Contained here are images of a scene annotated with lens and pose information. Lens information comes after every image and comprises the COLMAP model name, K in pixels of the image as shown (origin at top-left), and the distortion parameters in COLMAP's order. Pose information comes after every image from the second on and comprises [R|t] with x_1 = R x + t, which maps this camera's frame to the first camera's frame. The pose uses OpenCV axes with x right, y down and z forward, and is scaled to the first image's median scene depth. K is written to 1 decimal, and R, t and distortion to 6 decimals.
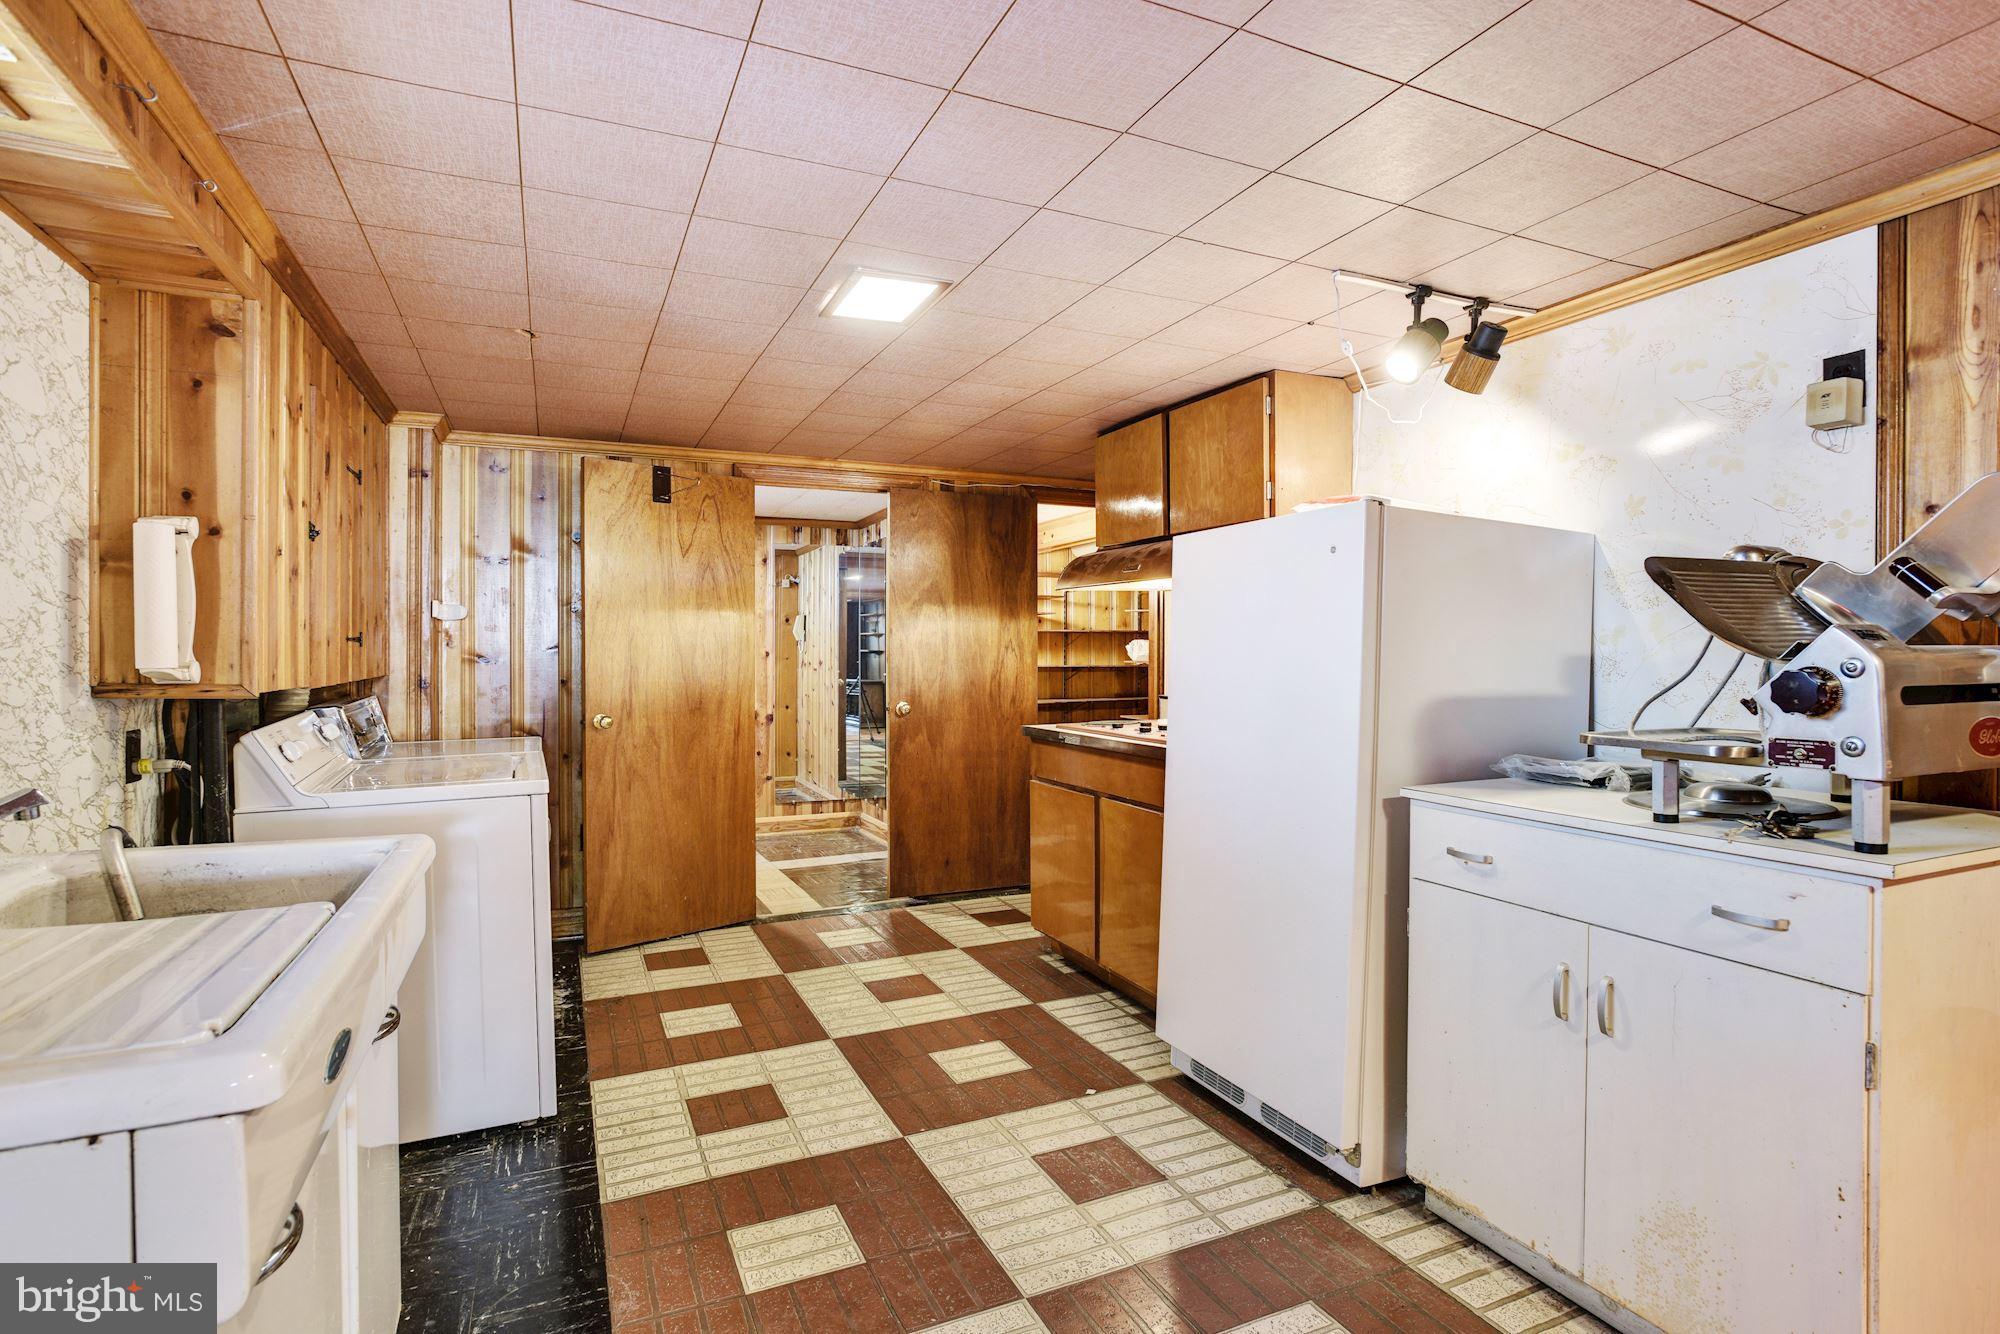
lens RADIAL K [[970.2, 0, 991.3], [0, 970.2, 664.1], [0, 0, 1]] dist [-0.052092, 0.026994]
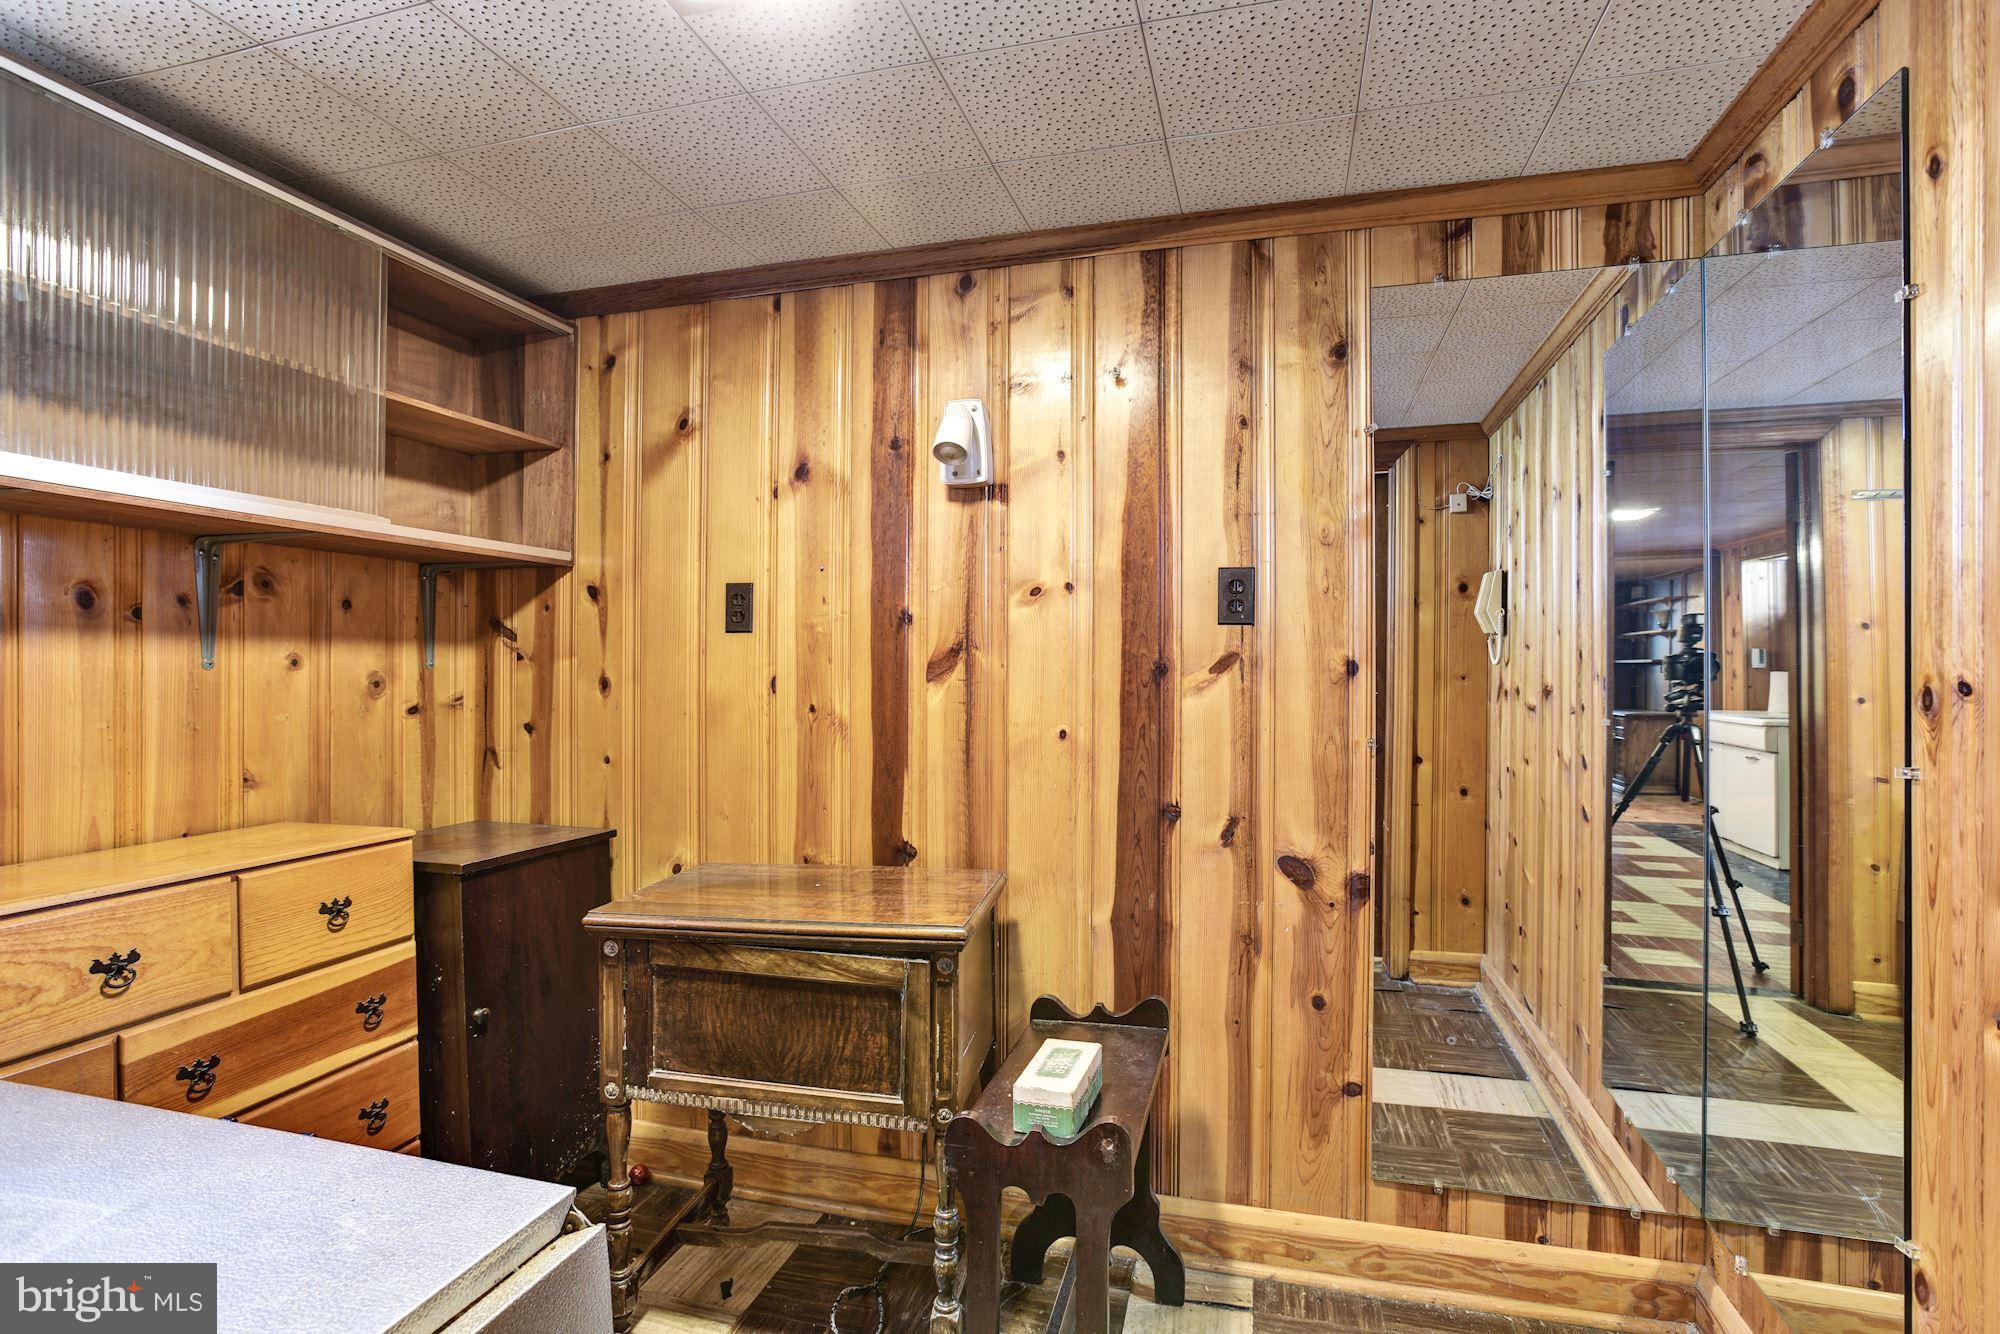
lens RADIAL K [[970.2, 0, 991.3], [0, 970.2, 664.1], [0, 0, 1]] dist [-0.052092, 0.026994]
pose [[0.757851, -0.002914, -0.652422, -0.120221], [-0.007759, 0.999879, -0.013479, -0.006377], [0.652382, 0.015277, 0.757736, 0.709498]]
